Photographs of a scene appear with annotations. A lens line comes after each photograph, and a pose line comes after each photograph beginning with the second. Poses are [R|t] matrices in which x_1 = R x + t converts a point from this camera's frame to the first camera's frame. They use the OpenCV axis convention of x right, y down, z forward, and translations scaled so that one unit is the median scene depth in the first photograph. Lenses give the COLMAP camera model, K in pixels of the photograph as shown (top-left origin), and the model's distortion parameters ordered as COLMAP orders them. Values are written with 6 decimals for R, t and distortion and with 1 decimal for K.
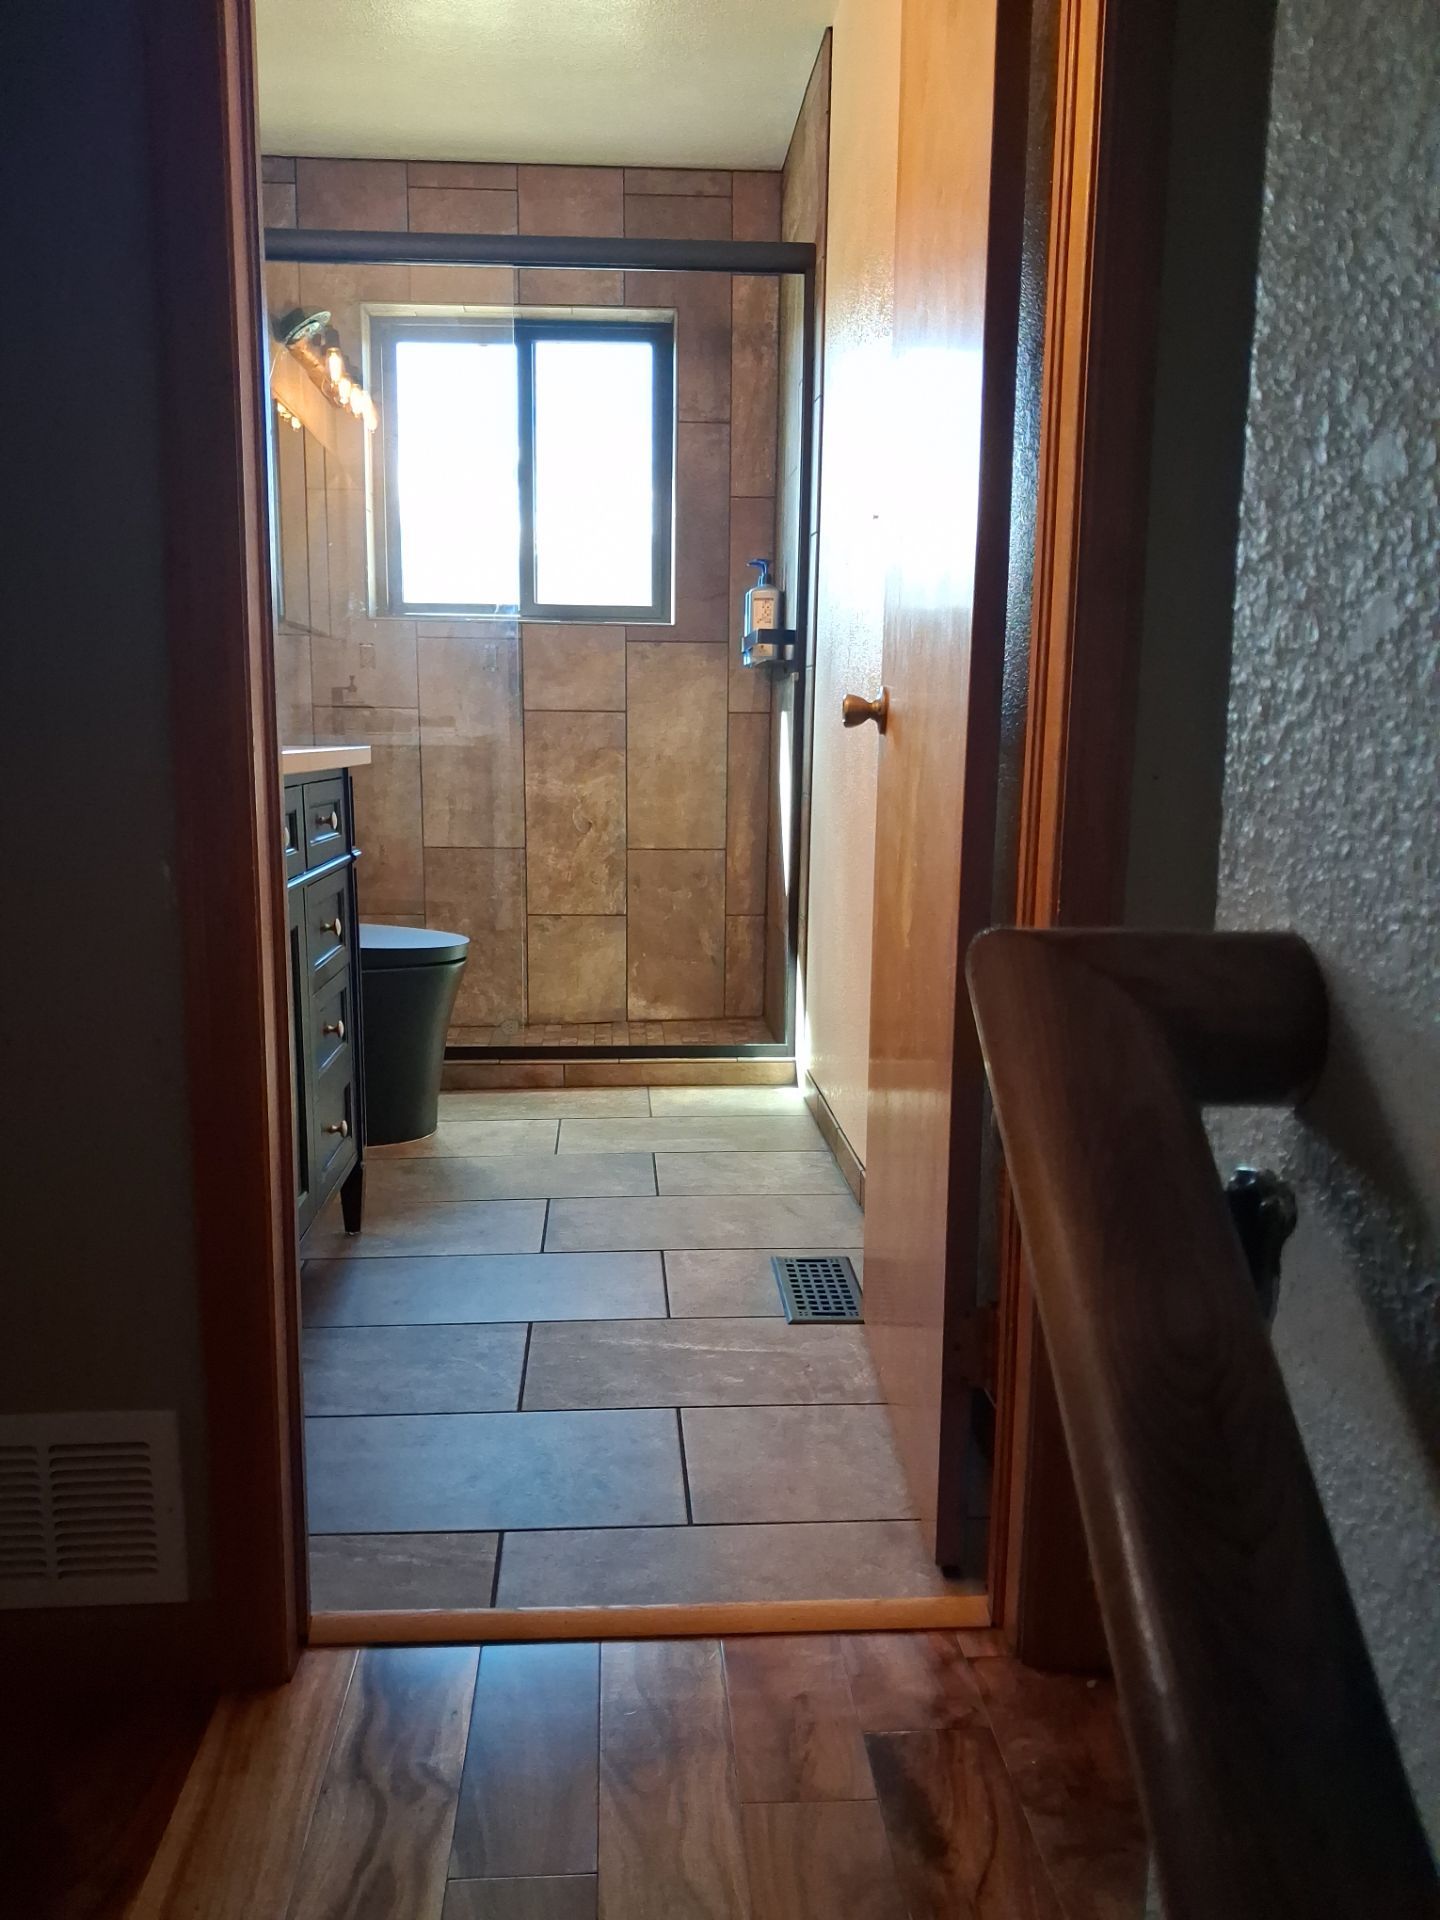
lens RADIAL K [[1525.6, 0, 714.6], [0, 1525.6, 998.7], [0, 0, 1]] dist [0.064856, -0.177379]
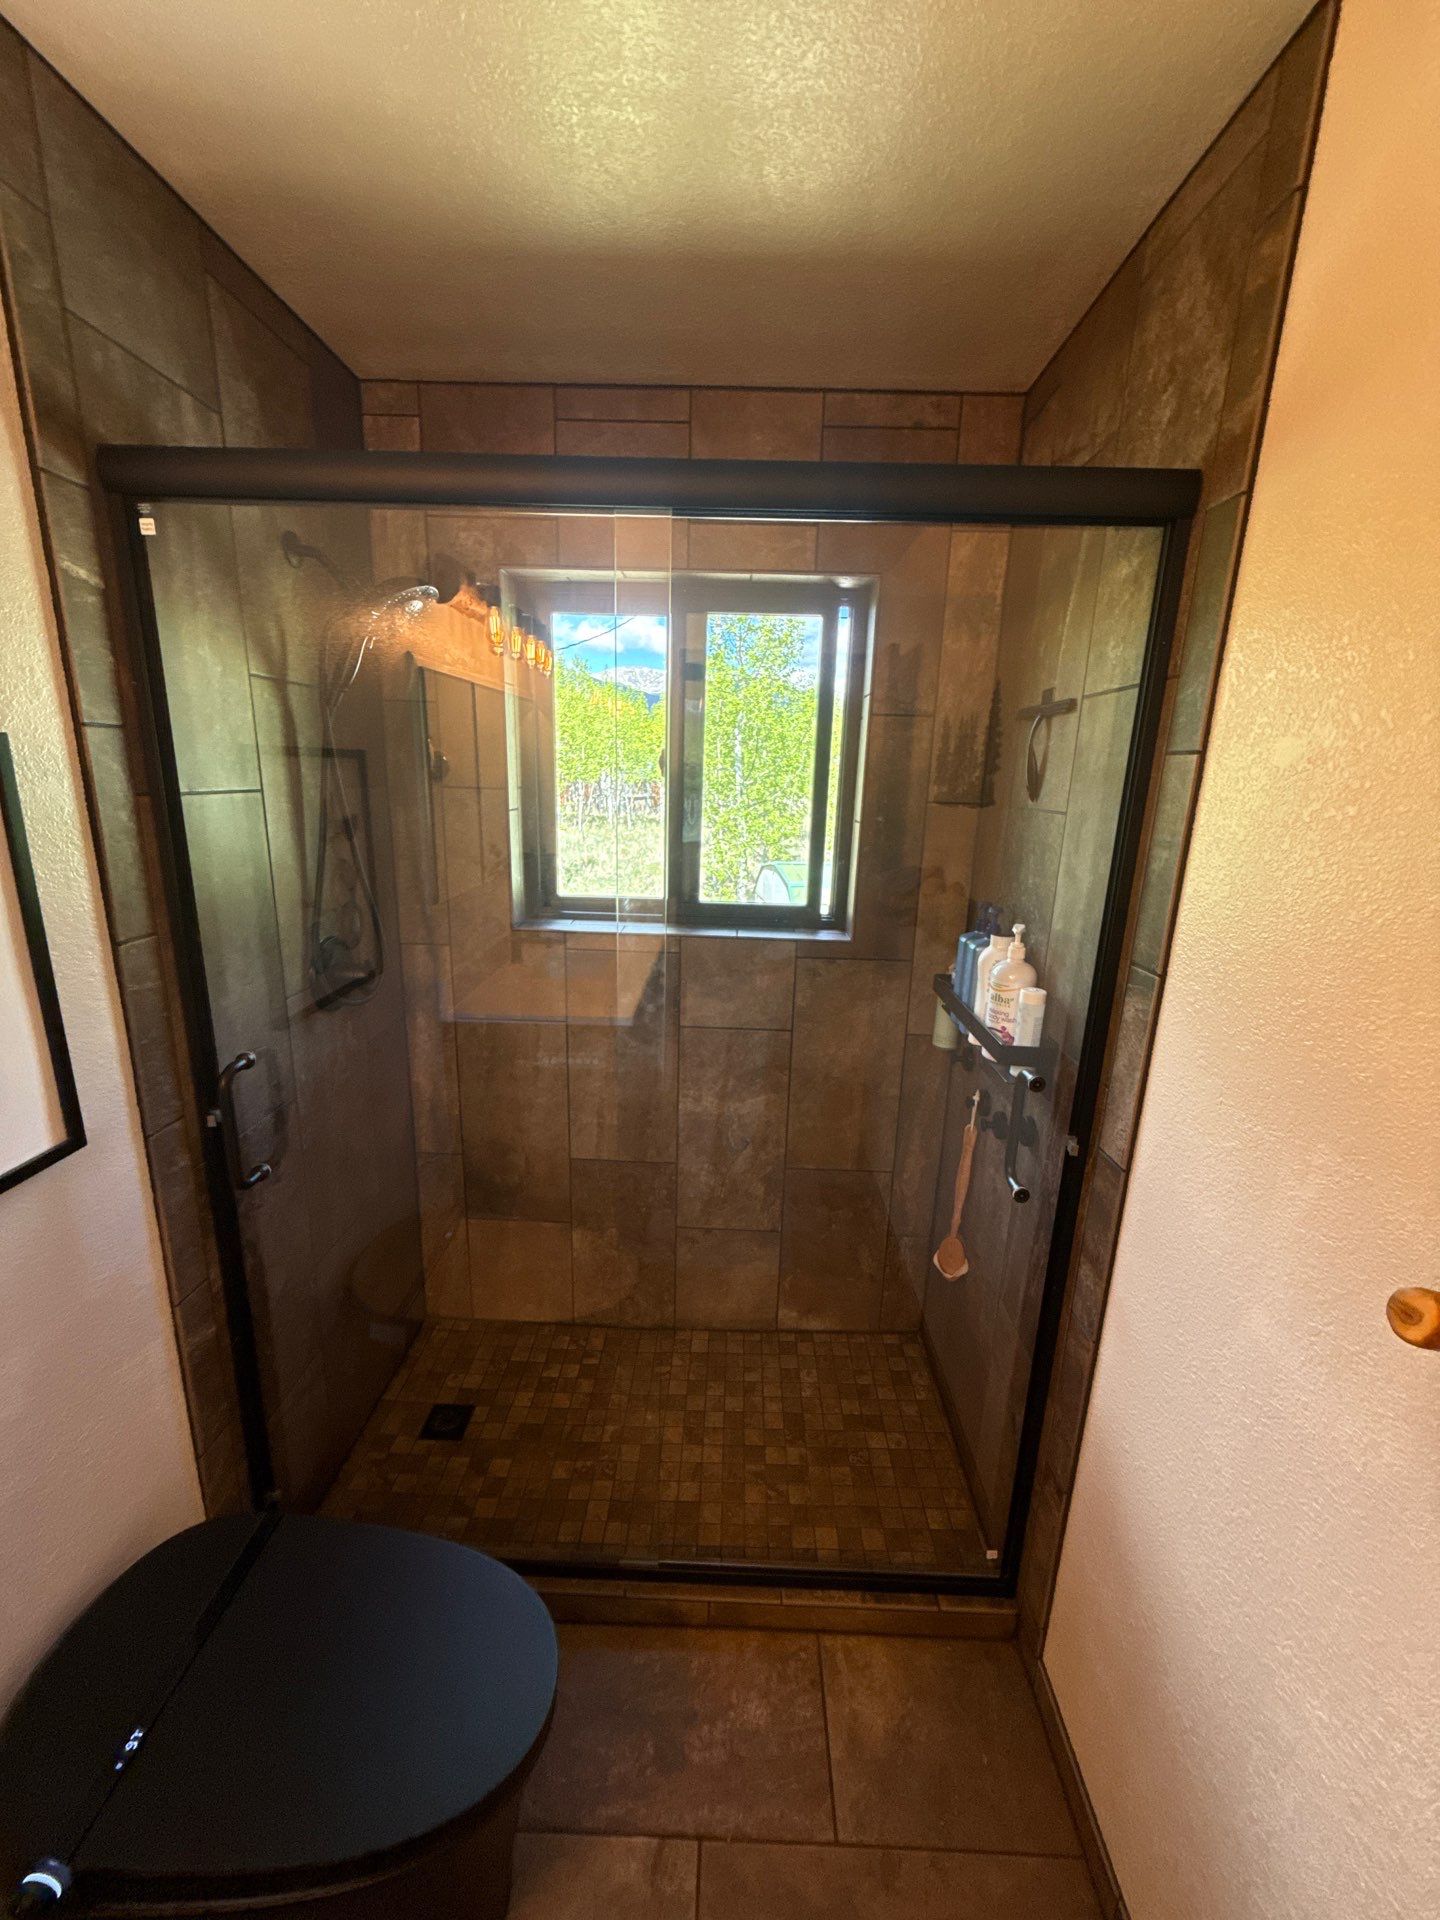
lens RADIAL K [[764.6, 0, 722.4], [0, 764.6, 962.1], [0, 0, 1]] dist [0.000717, 0.000075]
pose [[0.995819, 0.040412, -0.081926, -0.063073], [-0.034955, 0.997141, 0.066985, -0.255256], [0.084399, -0.063841, 0.994385, 0.545590]]
